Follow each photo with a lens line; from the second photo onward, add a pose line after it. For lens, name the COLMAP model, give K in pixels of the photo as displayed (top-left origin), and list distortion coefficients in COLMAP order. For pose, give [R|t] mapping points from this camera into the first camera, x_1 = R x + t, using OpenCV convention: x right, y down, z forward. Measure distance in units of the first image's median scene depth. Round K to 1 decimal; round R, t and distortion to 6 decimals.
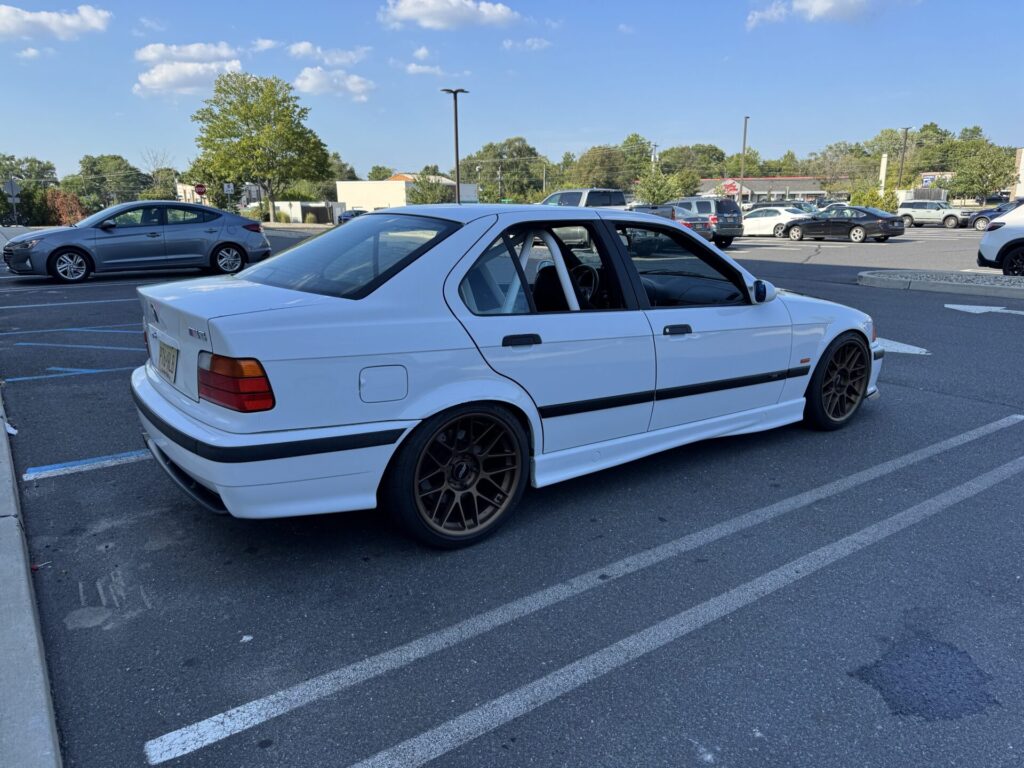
lens RADIAL K [[729.8, 0, 511.5], [0, 729.8, 382.6], [0, 0, 1]] dist [0.014154, -0.014549]
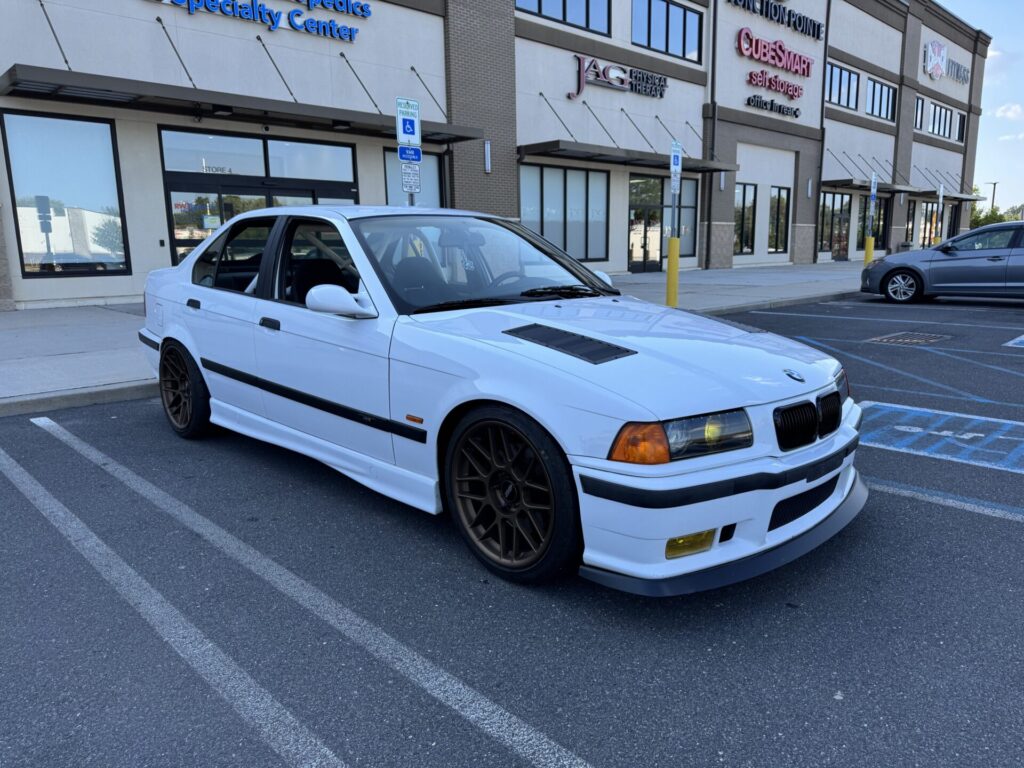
lens RADIAL K [[729.8, 0, 511.9], [0, 729.8, 385.5], [0, 0, 1]] dist [0.014154, -0.014549]
pose [[0.170829, 0.189287, -0.966948, 0.327545], [-0.225591, 0.962819, 0.148624, -0.055399], [0.959128, 0.192745, 0.207179, 0.291547]]
